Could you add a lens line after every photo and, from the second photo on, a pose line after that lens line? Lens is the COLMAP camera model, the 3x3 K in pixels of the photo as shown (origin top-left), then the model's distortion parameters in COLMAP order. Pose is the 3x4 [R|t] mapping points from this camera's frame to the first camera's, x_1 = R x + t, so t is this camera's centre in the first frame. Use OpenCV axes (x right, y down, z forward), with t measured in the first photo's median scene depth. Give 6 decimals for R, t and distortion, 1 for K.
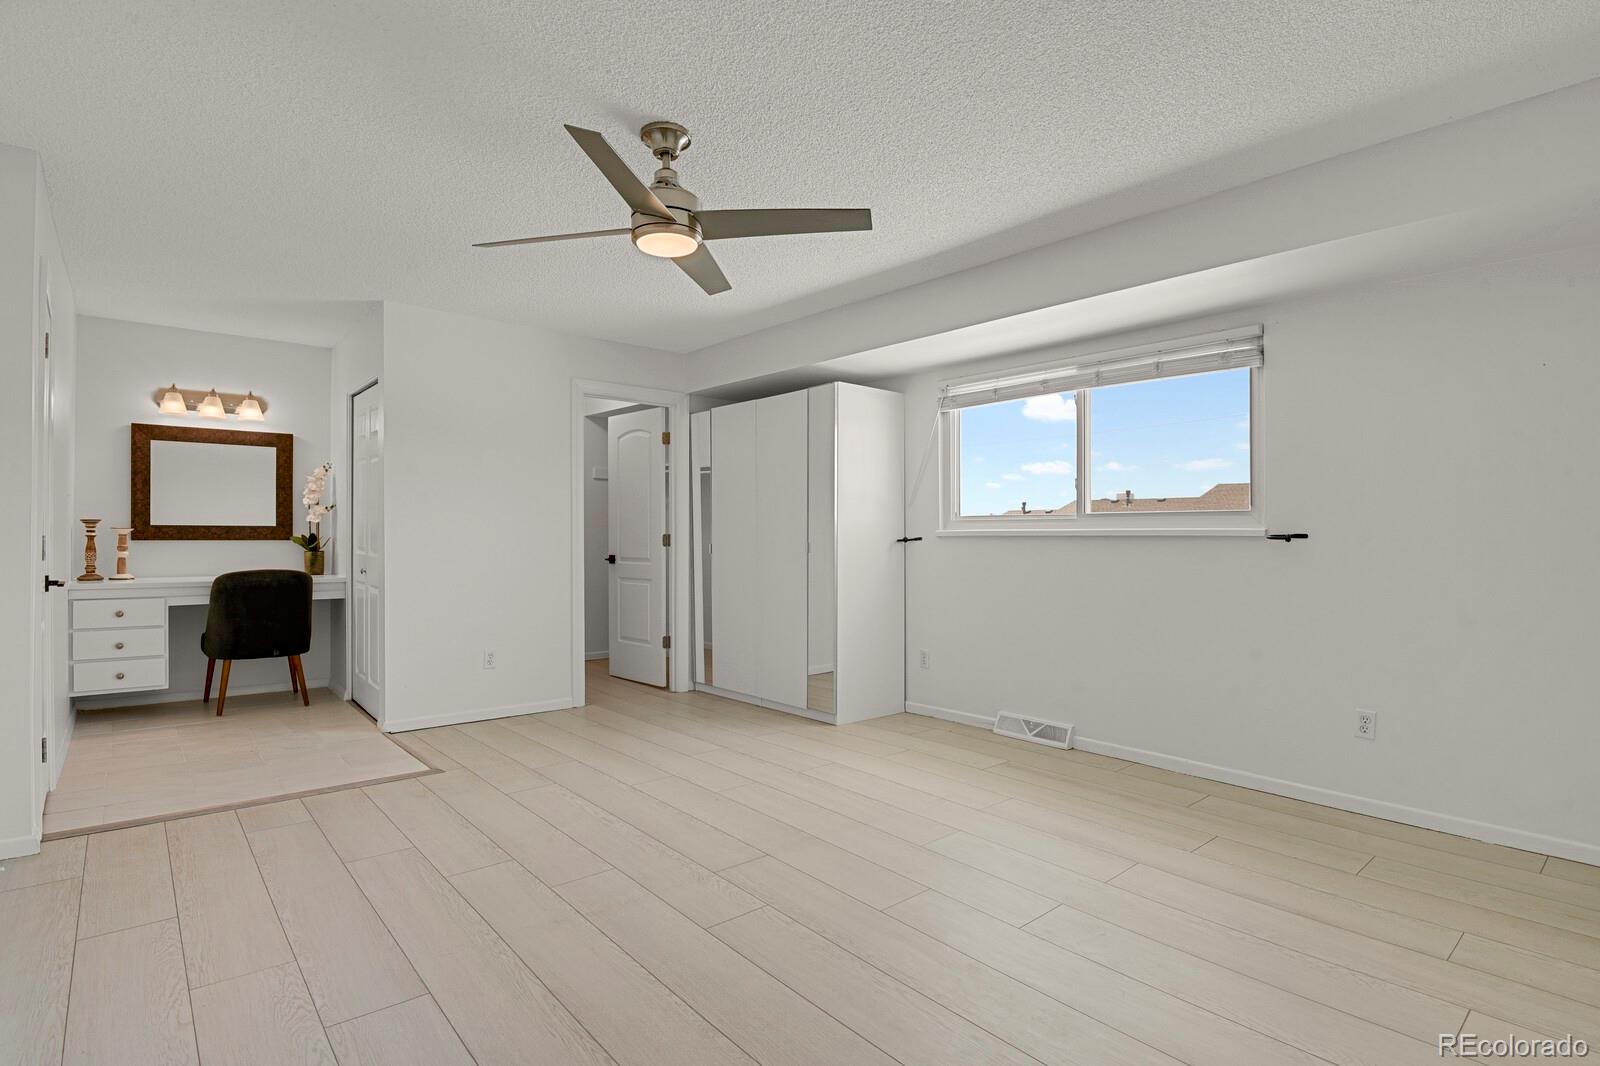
lens RADIAL K [[783.9, 0, 797.5], [0, 783.9, 540.5], [0, 0, 1]] dist [-0.022215, -0.005253]
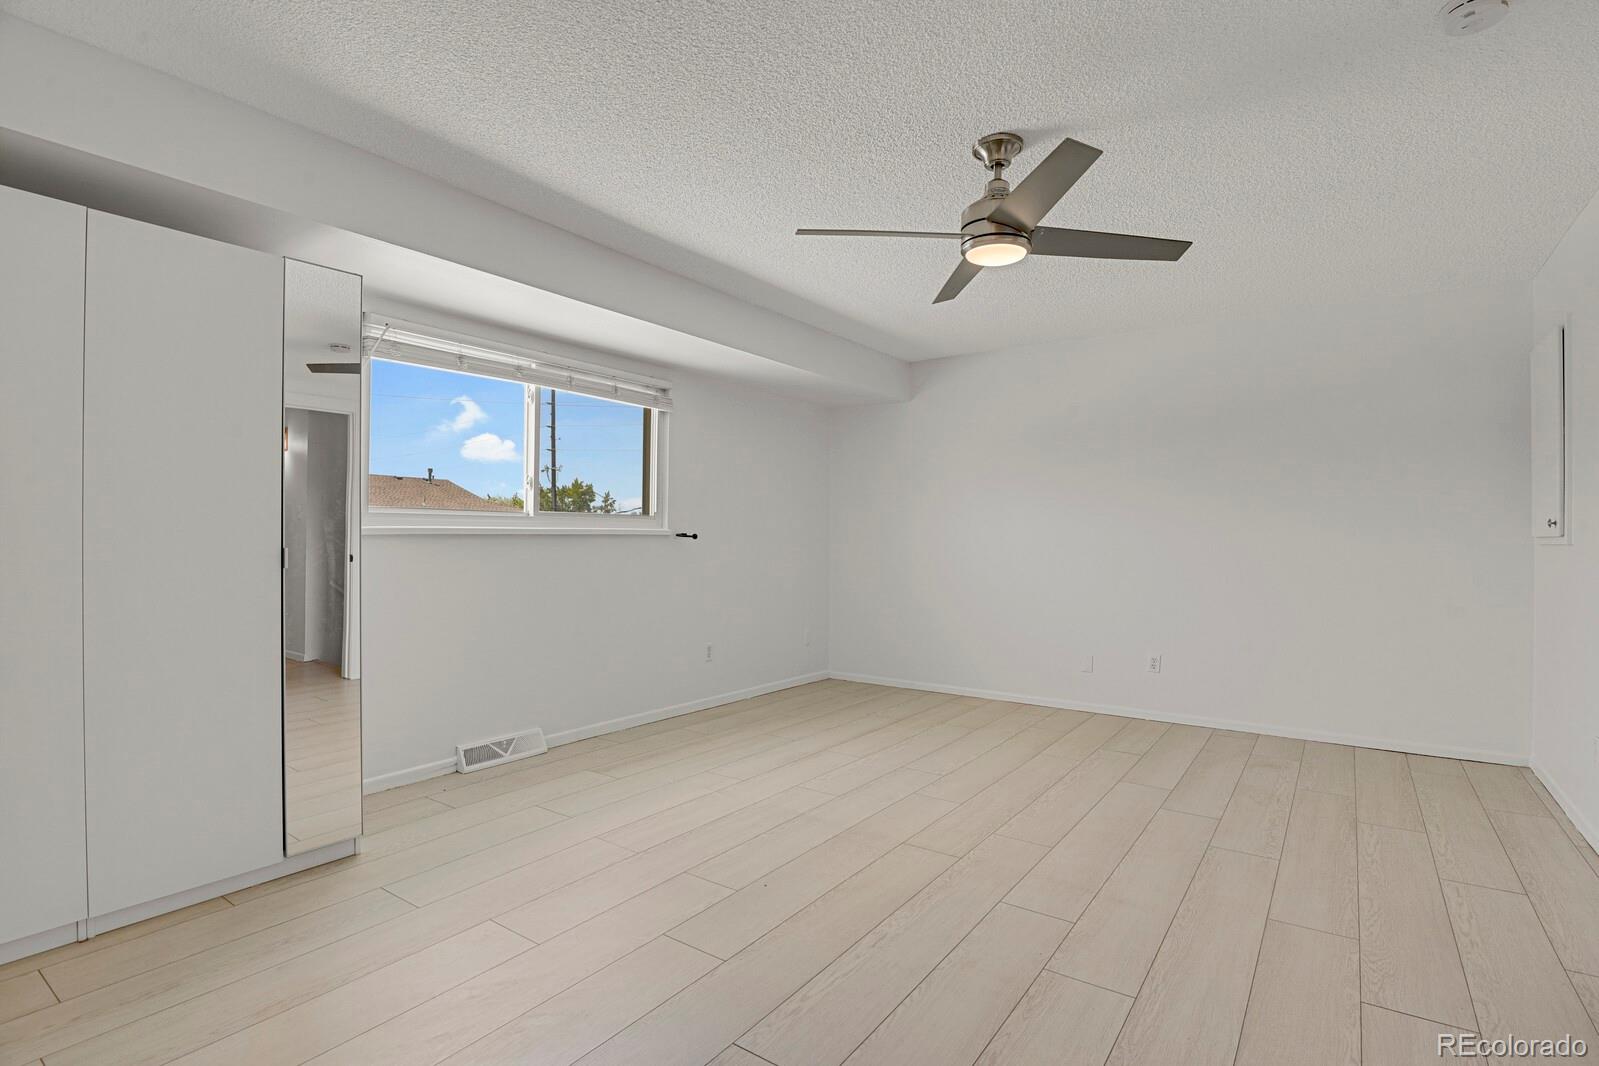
lens RADIAL K [[783.4, 0, 797.0], [0, 783.4, 540.5], [0, 0, 1]] dist [-0.022215, -0.005253]
pose [[-0.238882, -0.013126, 0.970960, -1.027066], [-0.002908, 0.999914, 0.012802, -0.017970], [-0.971044, 0.000235, -0.238899, 1.400964]]
